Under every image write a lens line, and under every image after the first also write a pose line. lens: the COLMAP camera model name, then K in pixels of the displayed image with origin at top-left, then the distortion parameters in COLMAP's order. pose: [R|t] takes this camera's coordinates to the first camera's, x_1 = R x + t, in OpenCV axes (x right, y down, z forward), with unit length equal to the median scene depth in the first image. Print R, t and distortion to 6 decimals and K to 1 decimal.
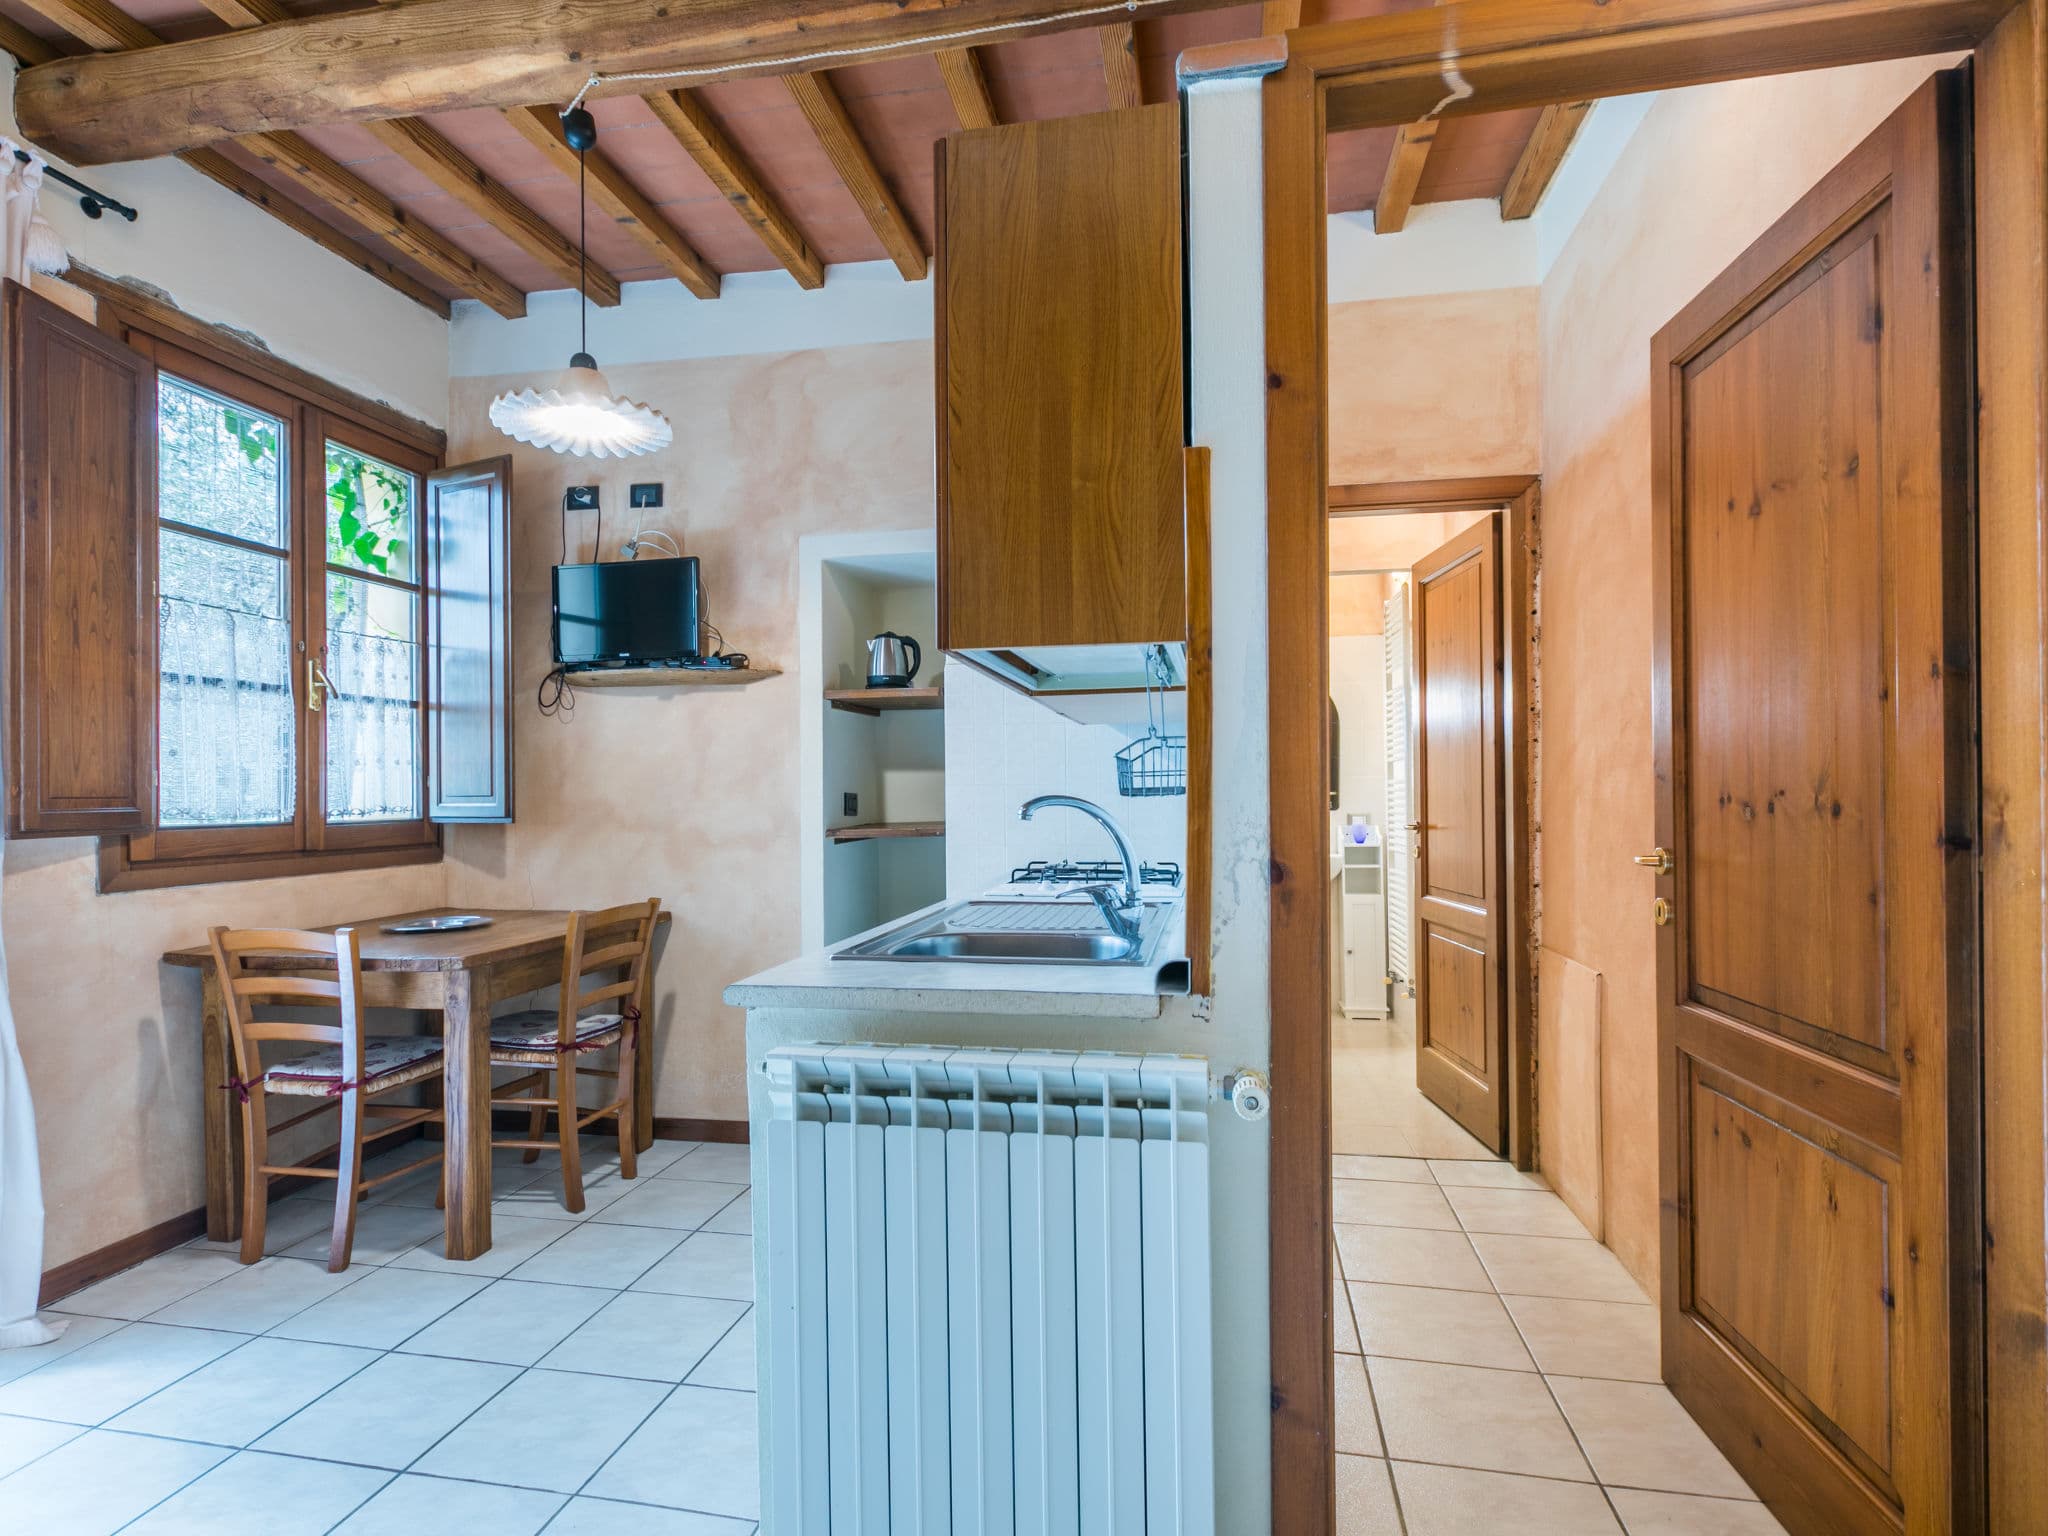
lens RADIAL K [[1105.8, 0, 1019.5], [0, 1105.8, 780.5], [0, 0, 1]] dist [0.002859, -0.005764]
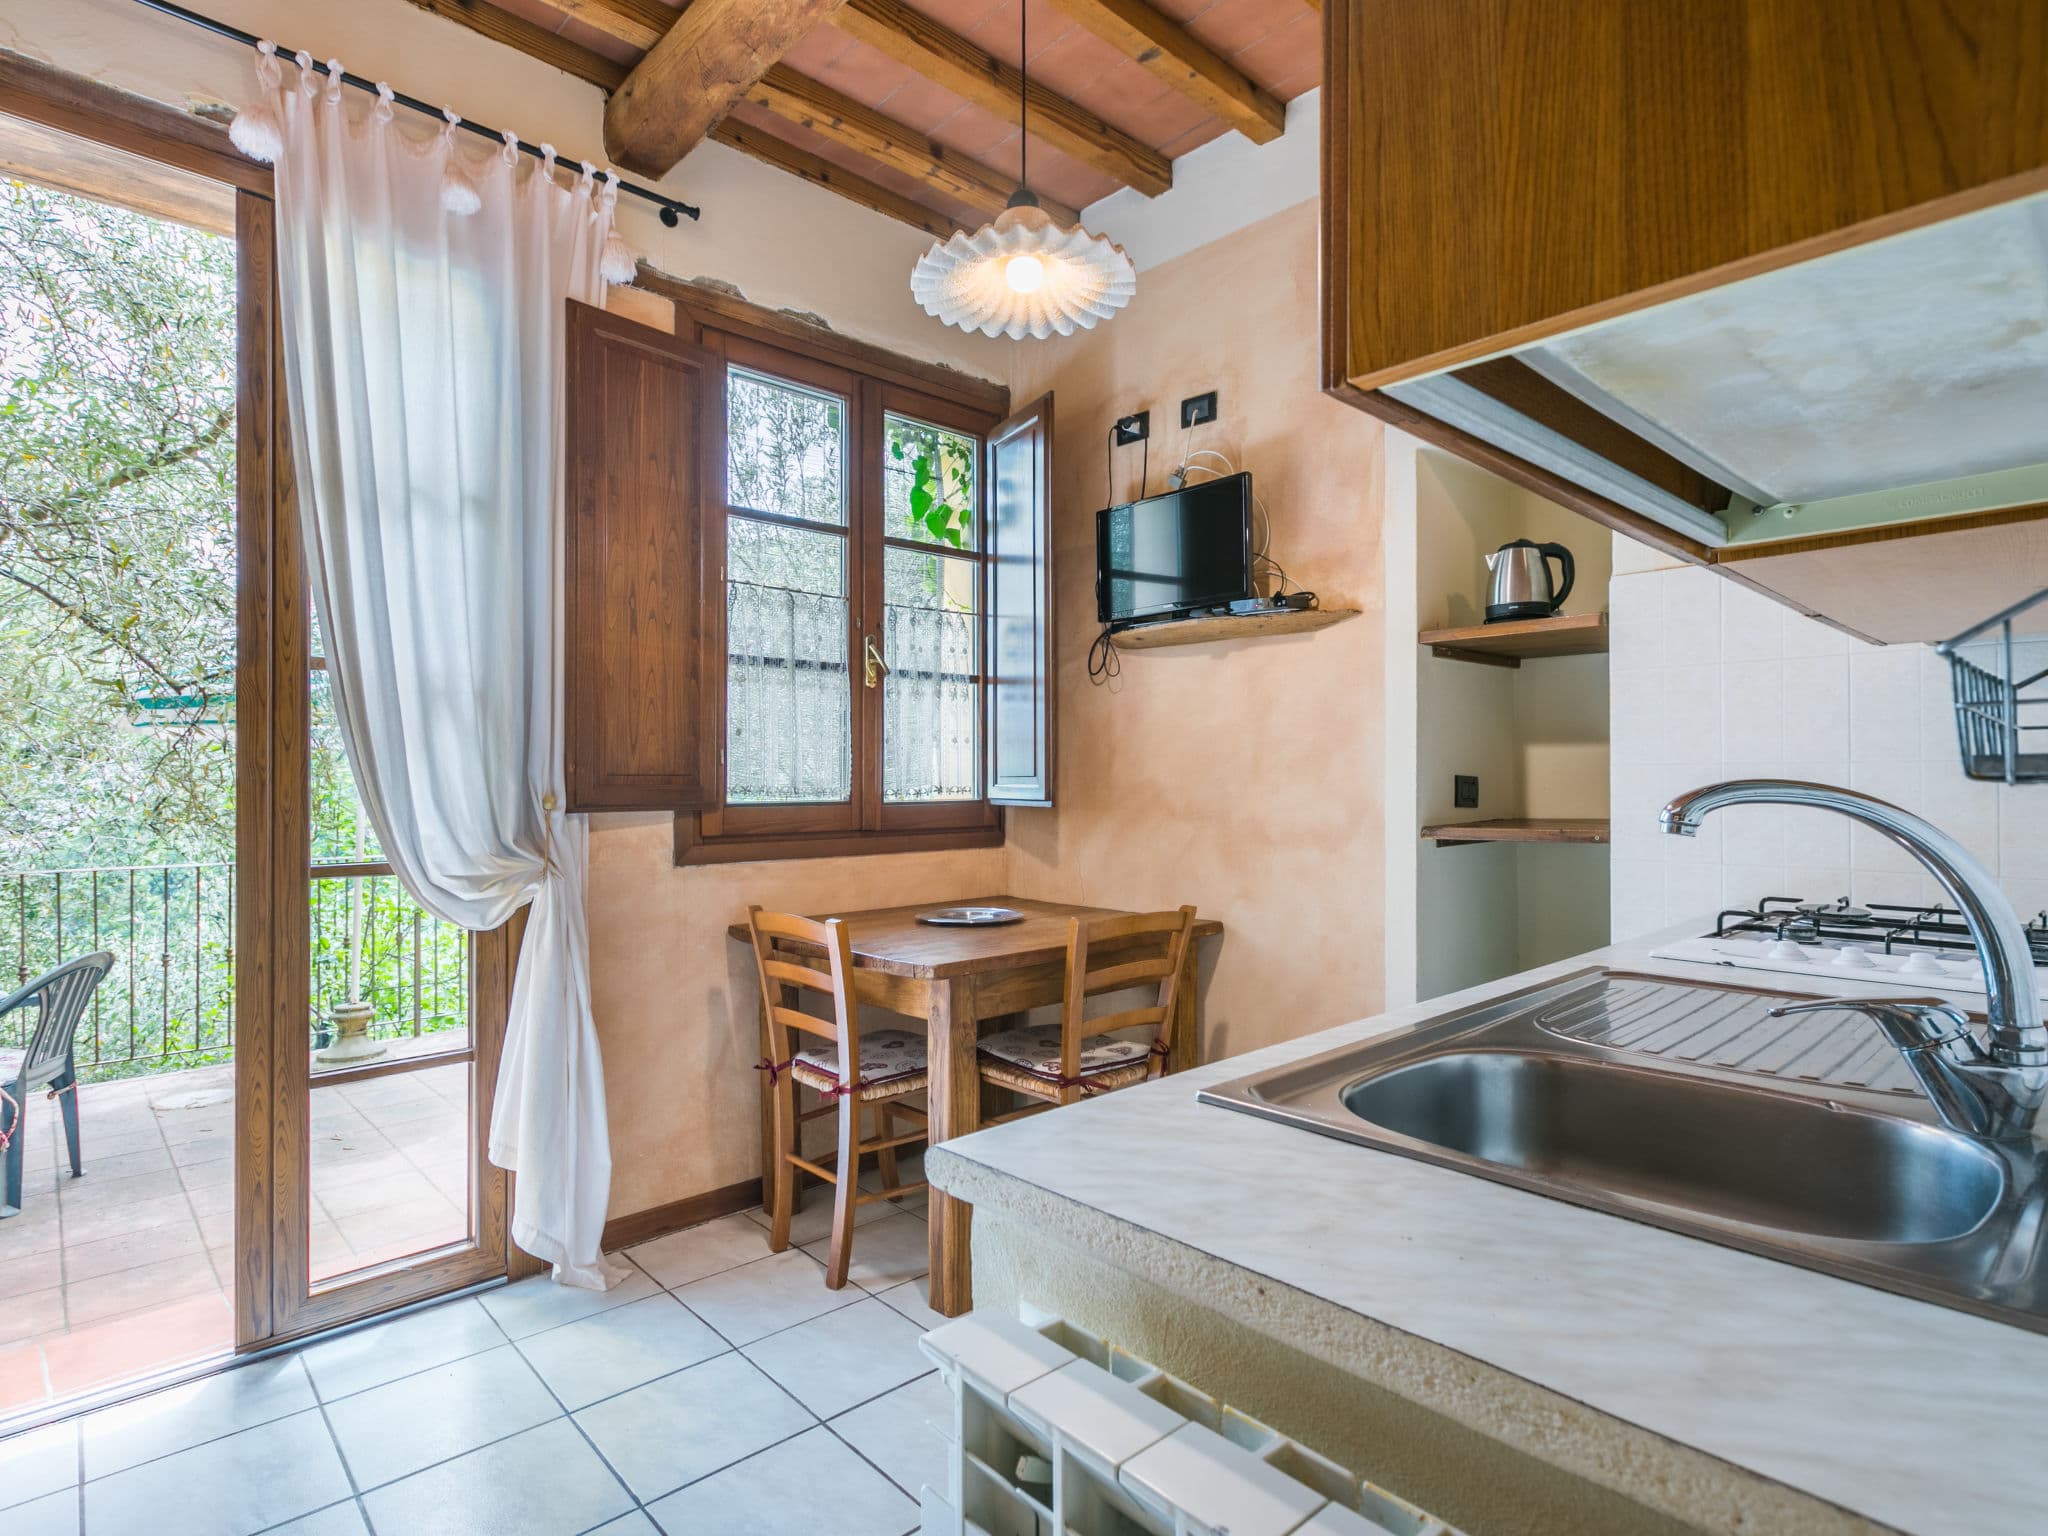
lens RADIAL K [[1105.8, 0, 966.4], [0, 1105.8, 774.0], [0, 0, 1]] dist [0.002859, -0.005764]
pose [[0.794663, 0.004684, -0.607033, 0.026728], [0.000865, 0.999960, 0.008848, 0.004276], [0.607050, -0.007556, 0.794627, 0.276770]]
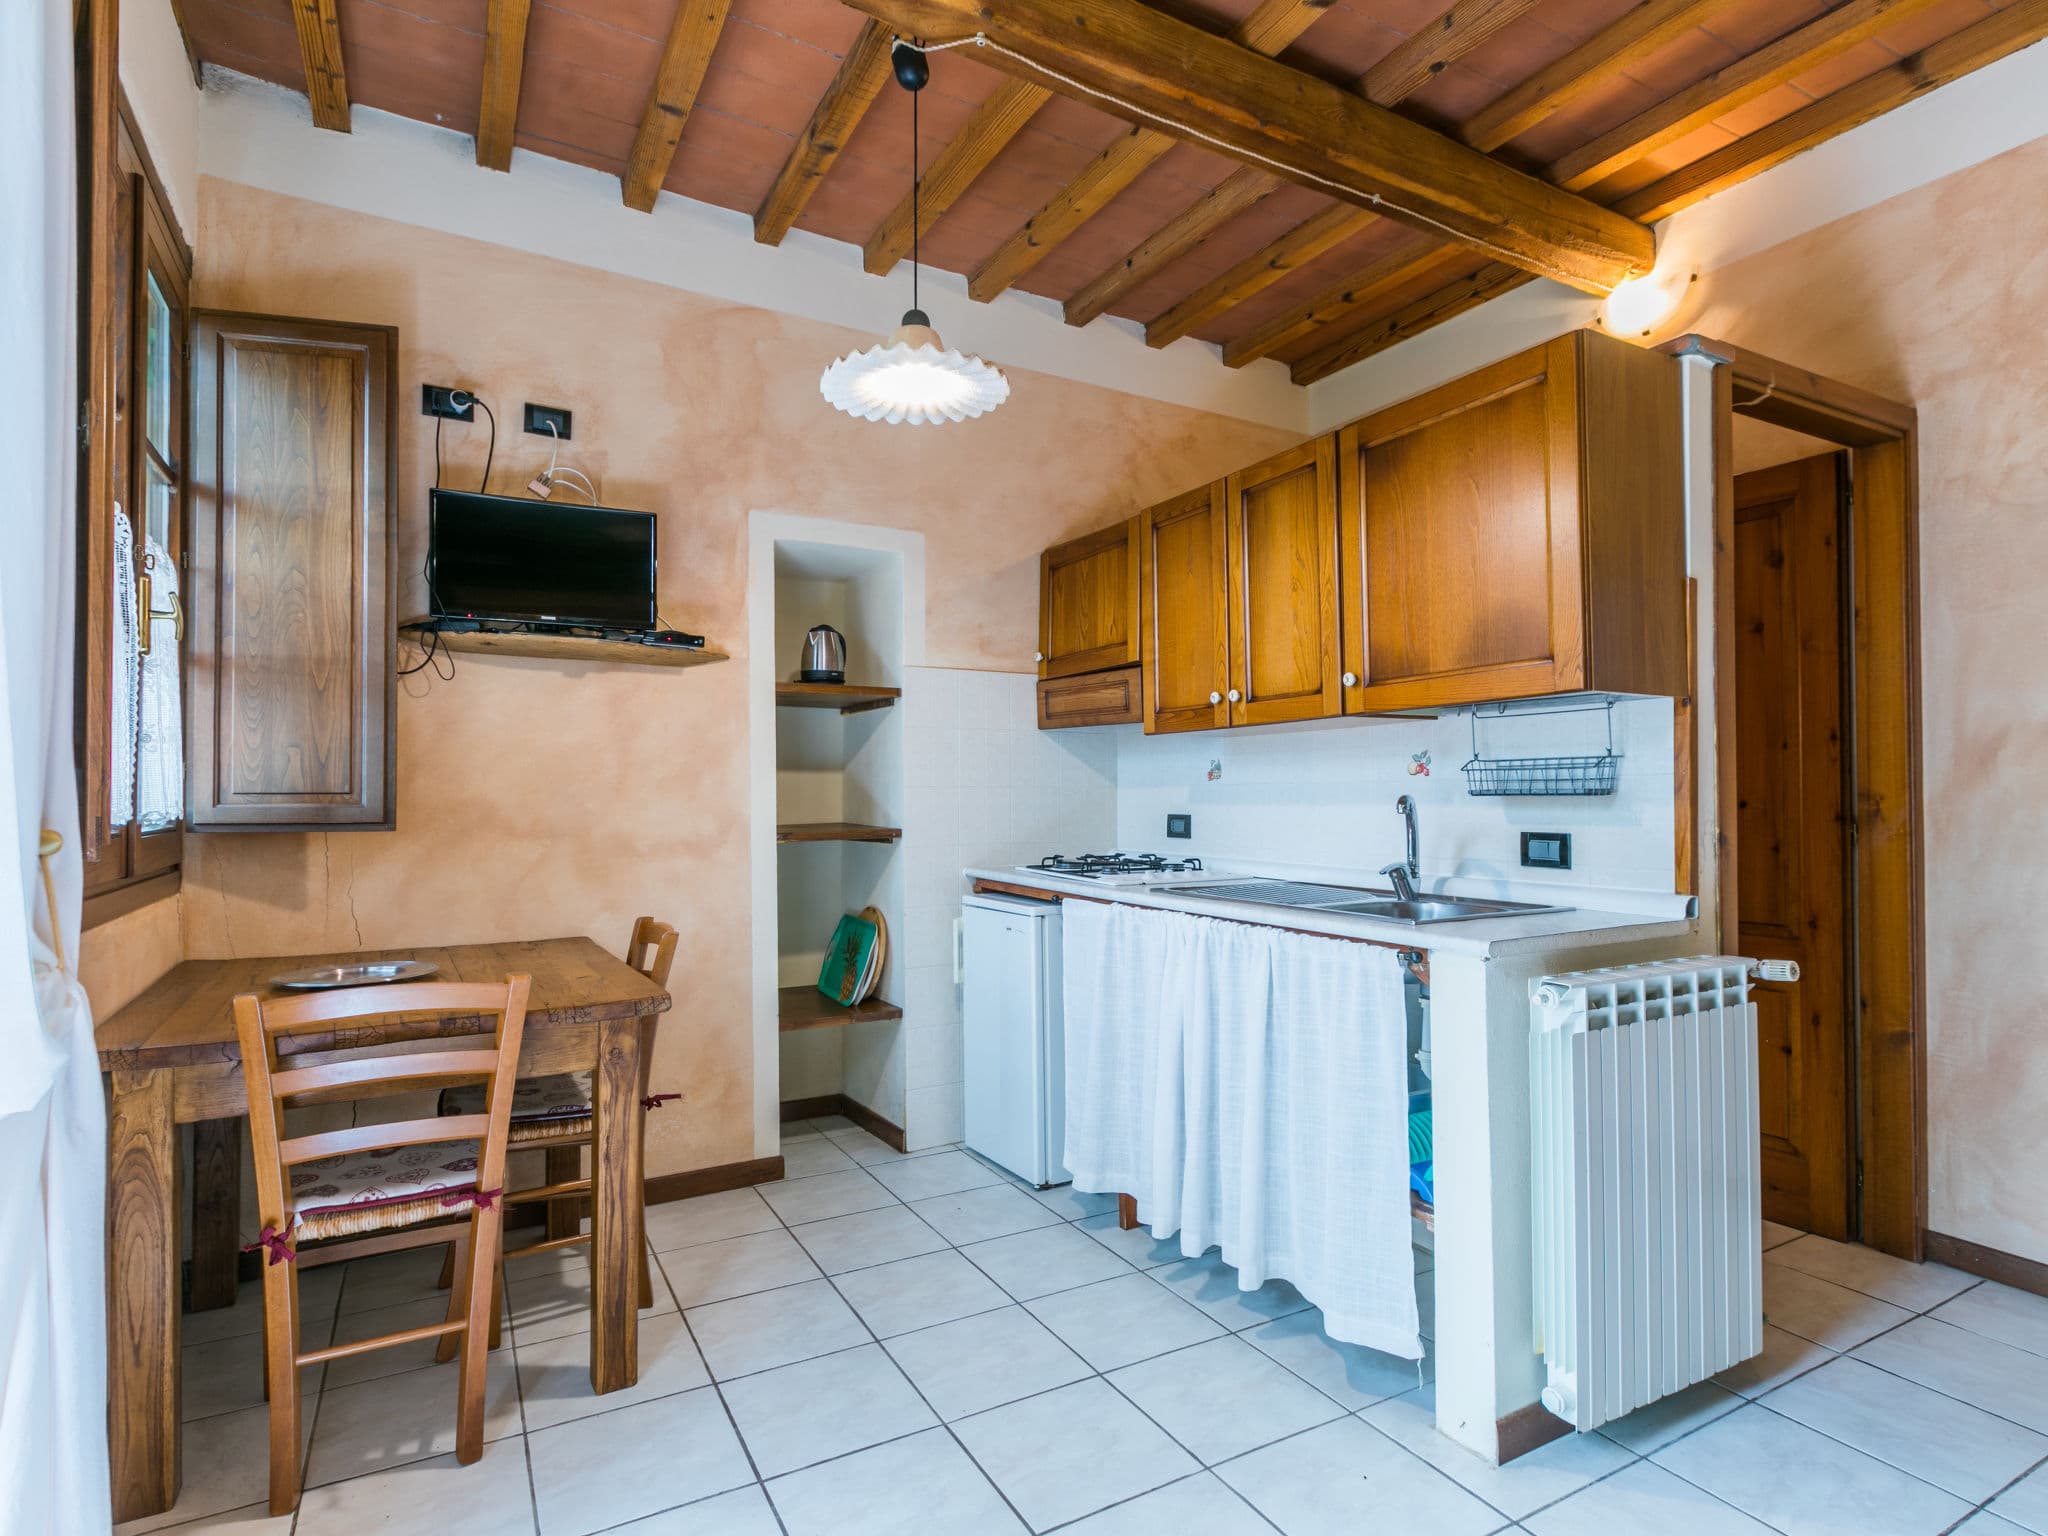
lens RADIAL K [[1105.8, 0, 1022.0], [0, 1105.8, 772.9], [0, 0, 1]] dist [0.002859, -0.005764]
pose [[0.740824, 0.020145, 0.671397, -0.698379], [-0.011363, 0.999783, -0.017461, 0.009047], [-0.671604, 0.005306, 0.740892, 0.196169]]
